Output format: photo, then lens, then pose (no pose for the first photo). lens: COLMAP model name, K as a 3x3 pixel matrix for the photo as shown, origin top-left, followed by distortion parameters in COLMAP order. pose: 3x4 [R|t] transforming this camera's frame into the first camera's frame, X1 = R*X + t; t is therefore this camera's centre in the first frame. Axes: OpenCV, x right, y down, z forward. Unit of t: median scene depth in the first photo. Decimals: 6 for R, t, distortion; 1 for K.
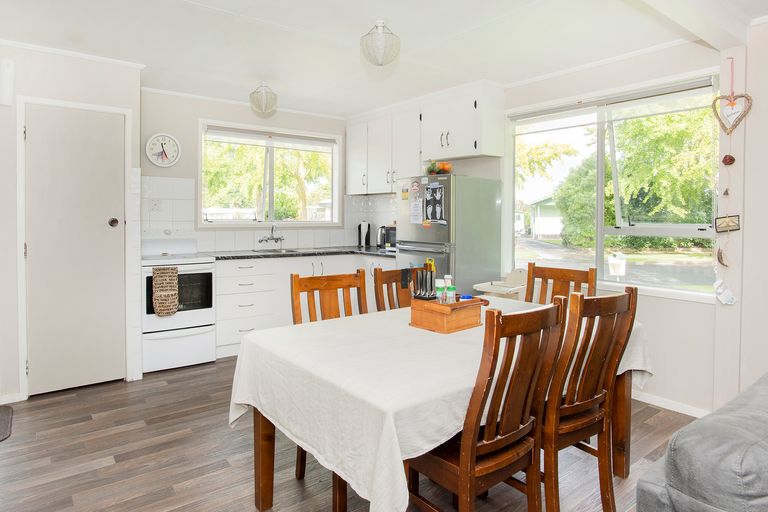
lens RADIAL K [[451.0, 0, 381.9], [0, 451.0, 227.0], [0, 0, 1]] dist [-0.010123, -0.000085]
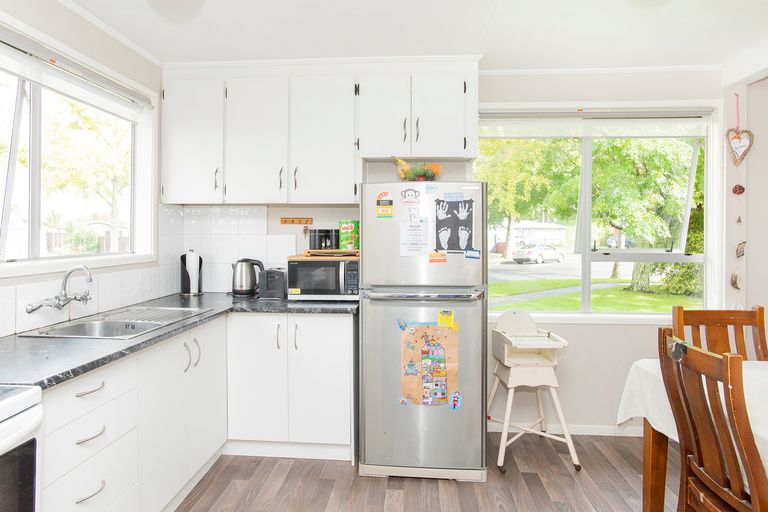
lens RADIAL K [[472.6, 0, 371.8], [0, 472.6, 237.3], [0, 0, 1]] dist [-0.004111, -0.000761]
pose [[0.693103, -0.009601, 0.720775, -0.453048], [0.017522, 0.999840, -0.003531, -0.033835], [-0.720626, 0.015077, 0.693160, 0.606776]]
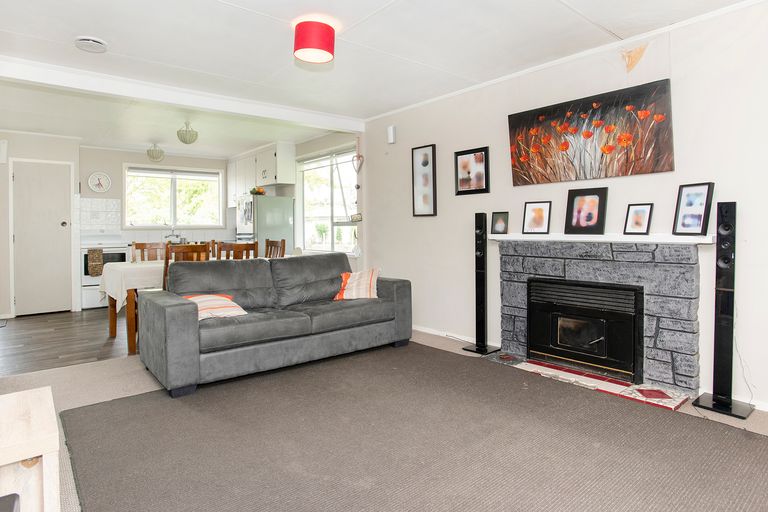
lens RADIAL K [[431.1, 0, 374.4], [0, 431.1, 231.6], [0, 0, 1]] dist [0.004703, 0.001958]
pose [[0.999789, -0.017315, 0.011079, 0.583887], [0.017505, 0.999697, -0.017291, 0.065550], [-0.010776, 0.017482, 0.999789, -0.698693]]
